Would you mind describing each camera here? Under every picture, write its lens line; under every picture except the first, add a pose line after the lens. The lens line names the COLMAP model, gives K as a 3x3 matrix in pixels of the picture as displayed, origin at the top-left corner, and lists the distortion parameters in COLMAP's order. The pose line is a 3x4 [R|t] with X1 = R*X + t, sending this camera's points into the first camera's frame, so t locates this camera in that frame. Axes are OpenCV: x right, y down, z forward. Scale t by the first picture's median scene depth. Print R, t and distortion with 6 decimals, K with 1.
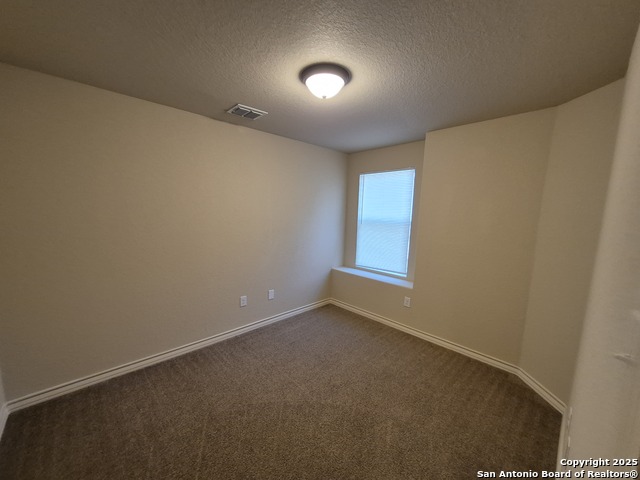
lens RADIAL K [[256.4, 0, 315.4], [0, 256.4, 246.0], [0, 0, 1]] dist [0.000891, 0.000203]
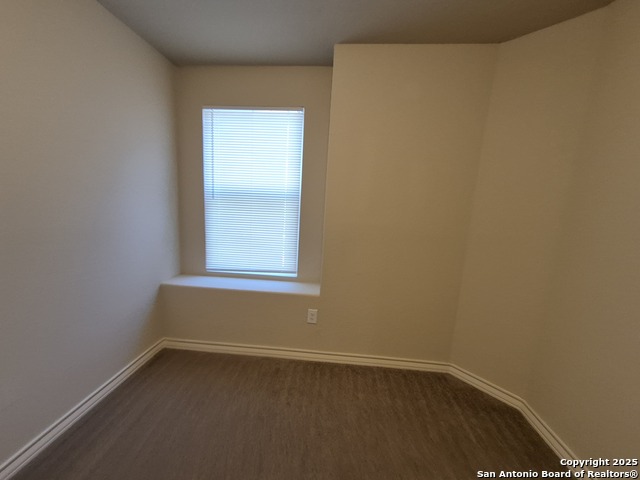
lens RADIAL K [[245.7, 0, 320.0], [0, 245.7, 240.0], [0, 0, 1]] dist [-0.000703, -0.000046]
pose [[0.718342, -0.091436, 0.689656, -0.043701], [0.054082, 0.995665, 0.075676, -0.022961], [-0.693585, -0.017063, 0.720172, 0.487676]]
